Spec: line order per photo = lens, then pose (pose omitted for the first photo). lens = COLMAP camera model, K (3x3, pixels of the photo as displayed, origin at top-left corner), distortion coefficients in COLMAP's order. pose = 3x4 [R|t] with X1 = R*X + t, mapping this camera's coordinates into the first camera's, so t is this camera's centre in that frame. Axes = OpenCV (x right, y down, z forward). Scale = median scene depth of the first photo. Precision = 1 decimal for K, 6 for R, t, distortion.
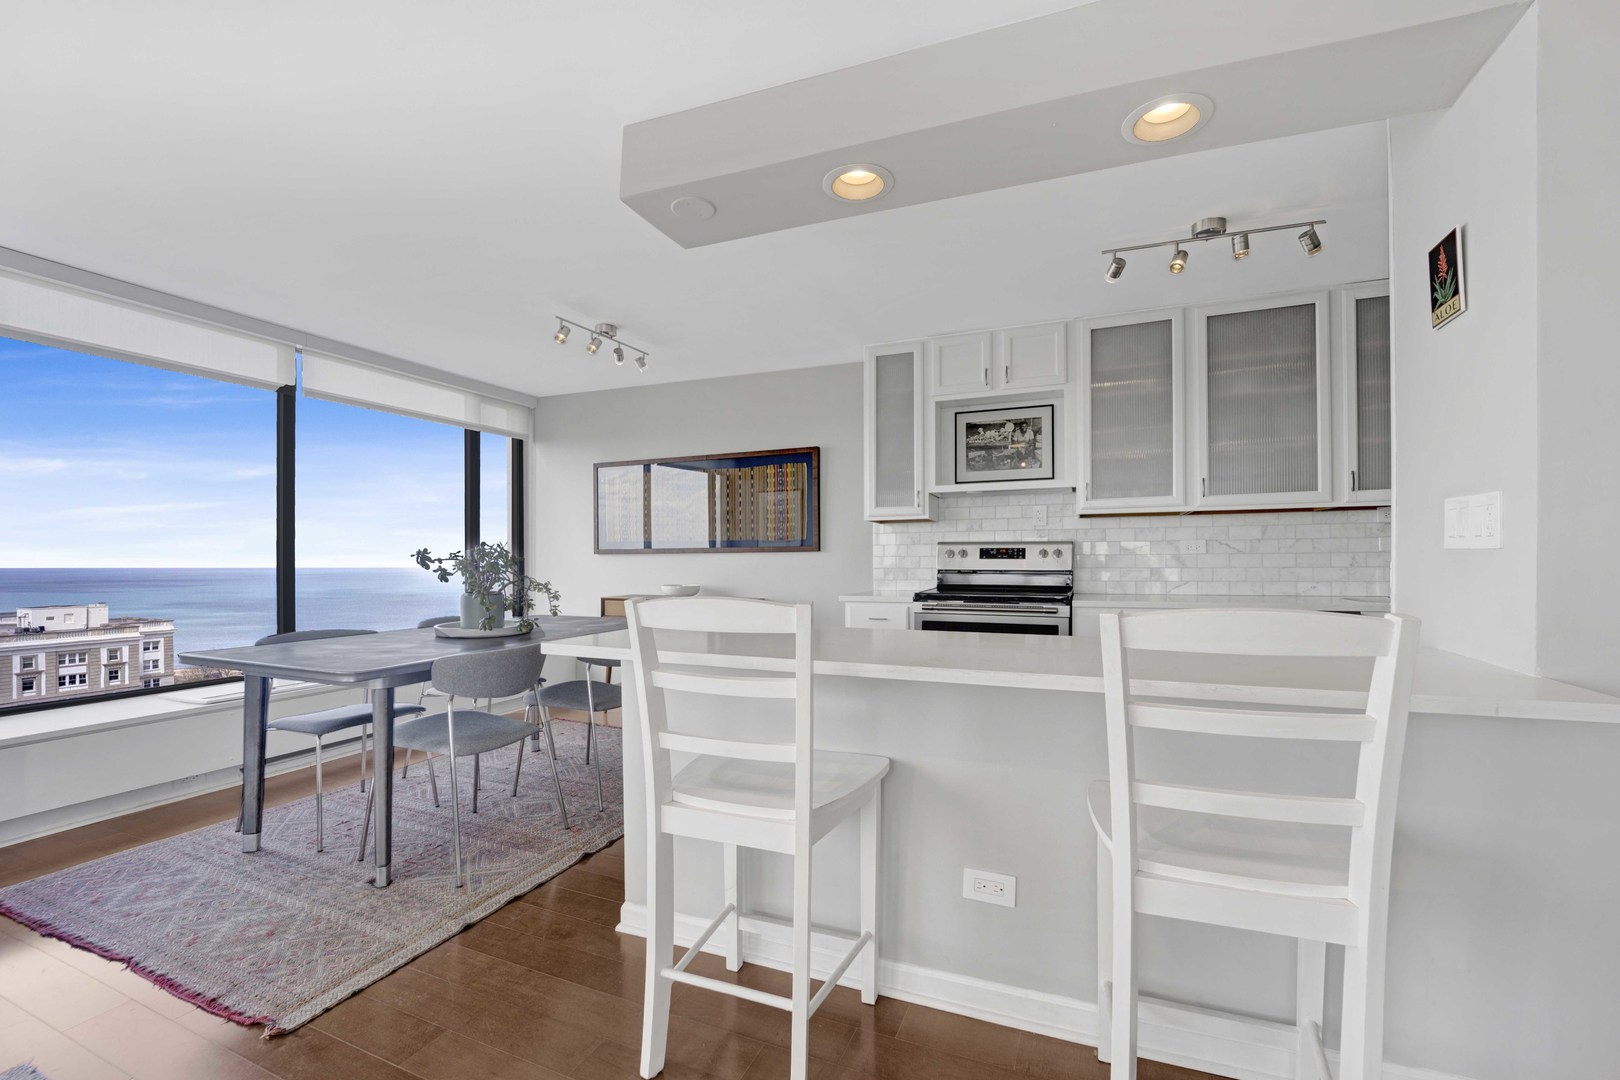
lens RADIAL K [[683.8, 0, 809.8], [0, 683.8, 544.1], [0, 0, 1]] dist [-0.023206, -0.000530]
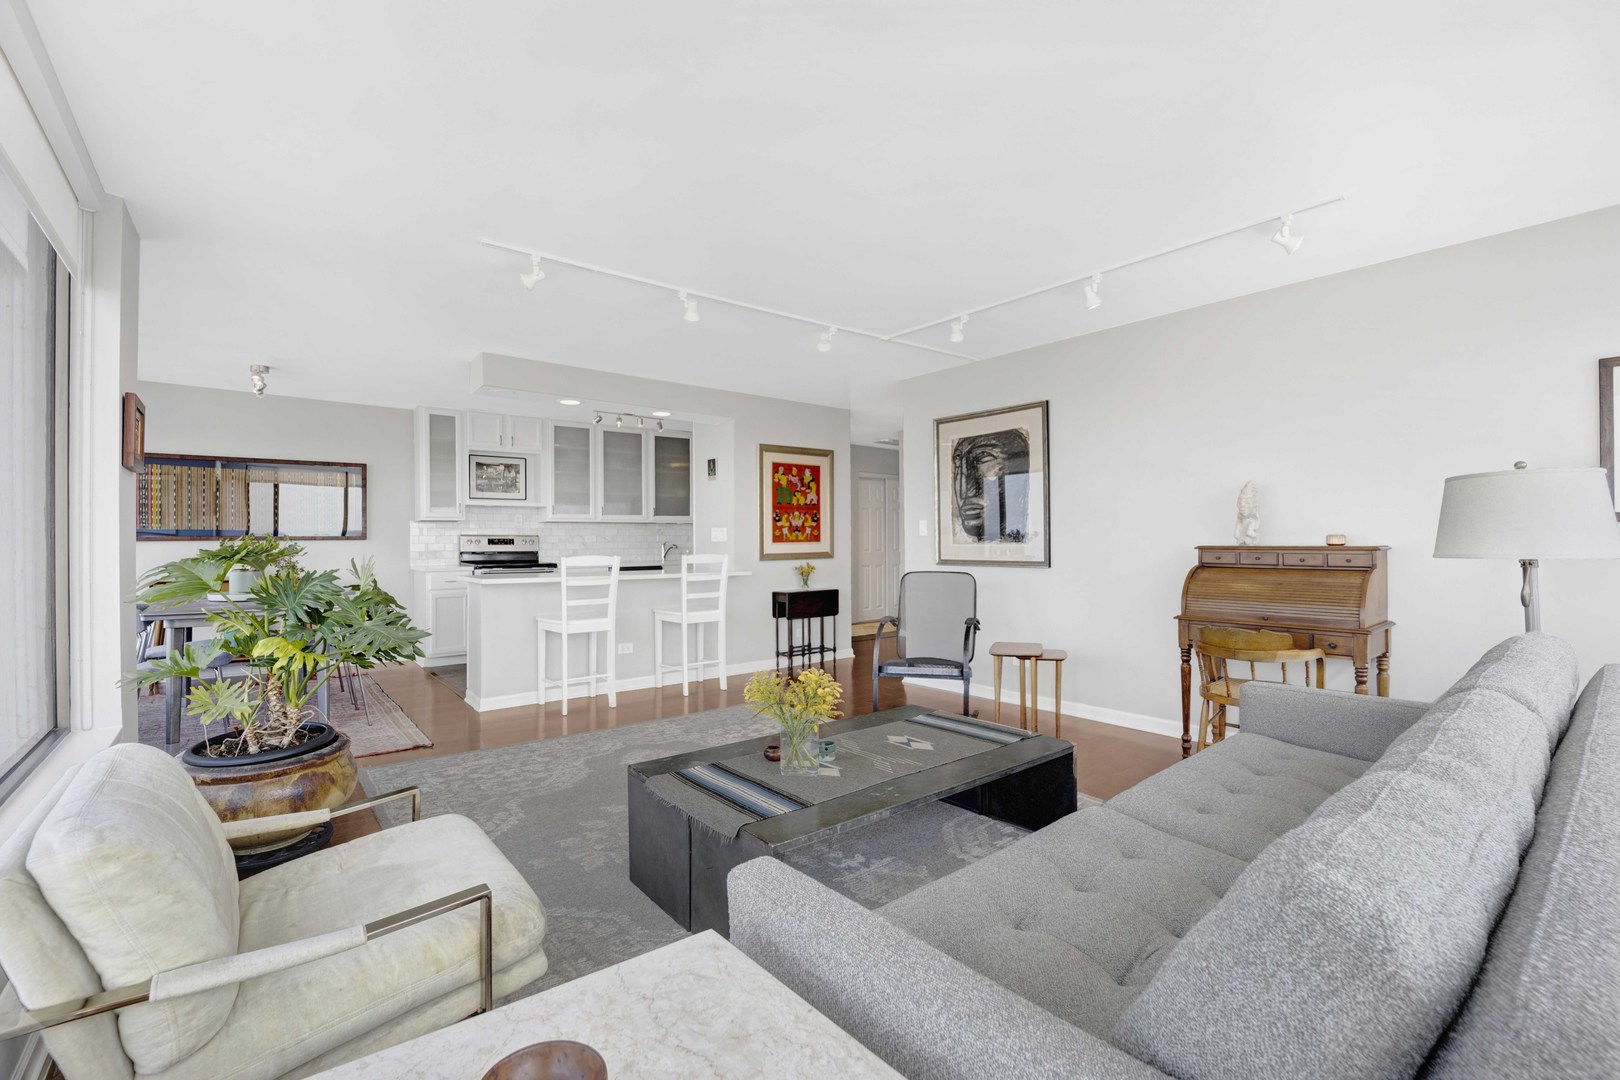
lens RADIAL K [[683.8, 0, 798.2], [0, 683.8, 542.7], [0, 0, 1]] dist [-0.023206, -0.000530]
pose [[0.474562, -0.001206, 0.880221, -0.870932], [-0.013895, 0.999864, 0.008861, -0.009548], [-0.880113, -0.016435, 0.474480, -0.475890]]
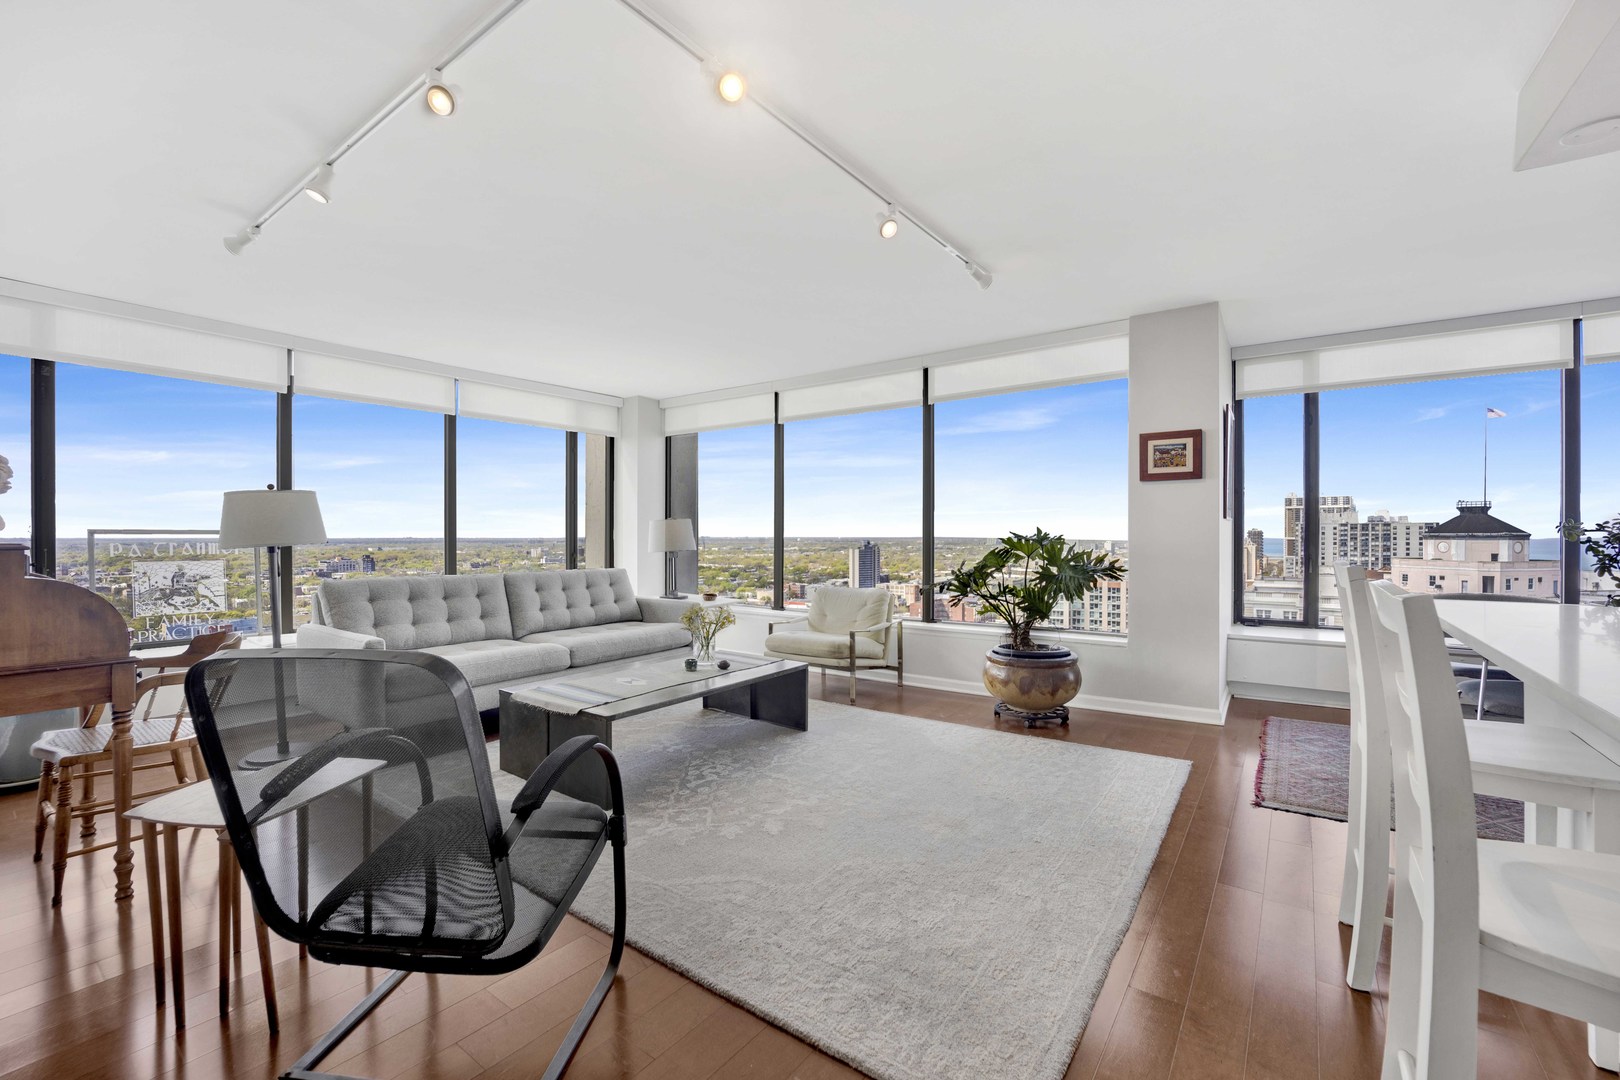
lens RADIAL K [[683.8, 0, 792.2], [0, 683.8, 542.5], [0, 0, 1]] dist [-0.023206, -0.000530]
pose [[-0.241699, 0.014519, -0.970243, 0.468963], [0.024019, 0.999671, 0.008976, 0.002871], [0.970054, -0.021135, -0.241968, 0.116405]]
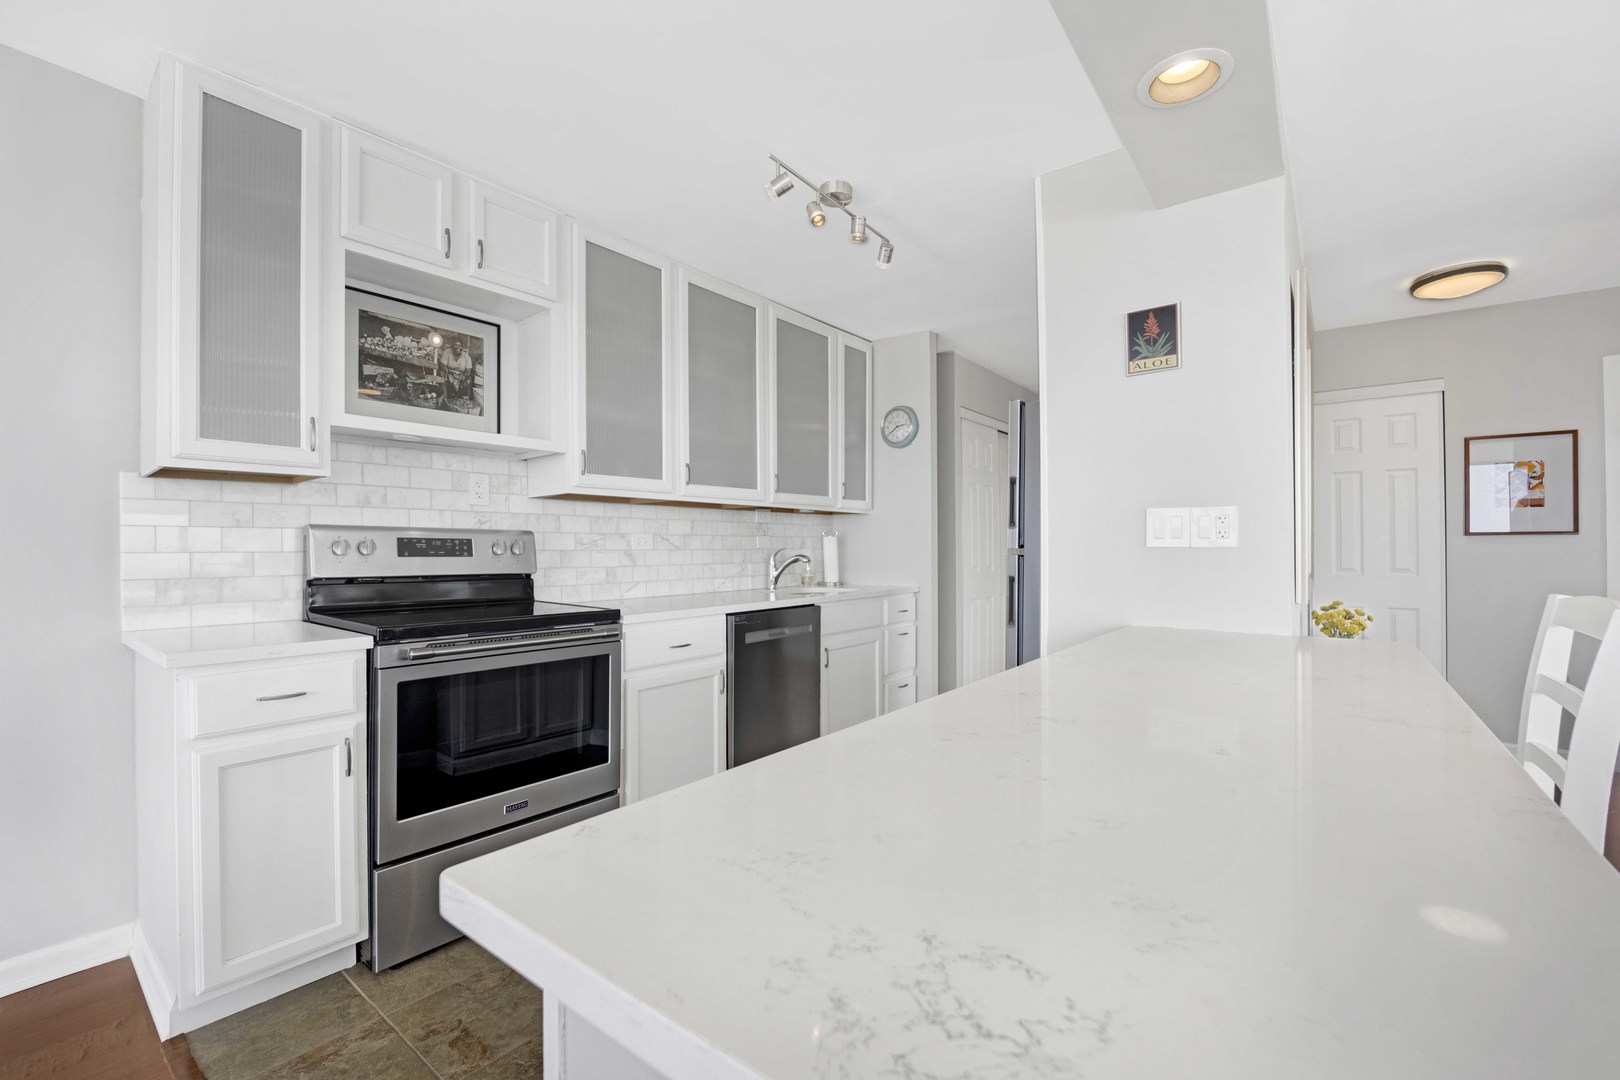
lens RADIAL K [[683.8, 0, 817.6], [0, 683.8, 546.2], [0, 0, 1]] dist [-0.023206, -0.000530]
pose [[0.266232, 0.008942, 0.963868, -0.199468], [-0.017149, 0.999843, -0.004539, 0.009397], [-0.963756, -0.015321, 0.266343, 0.516759]]
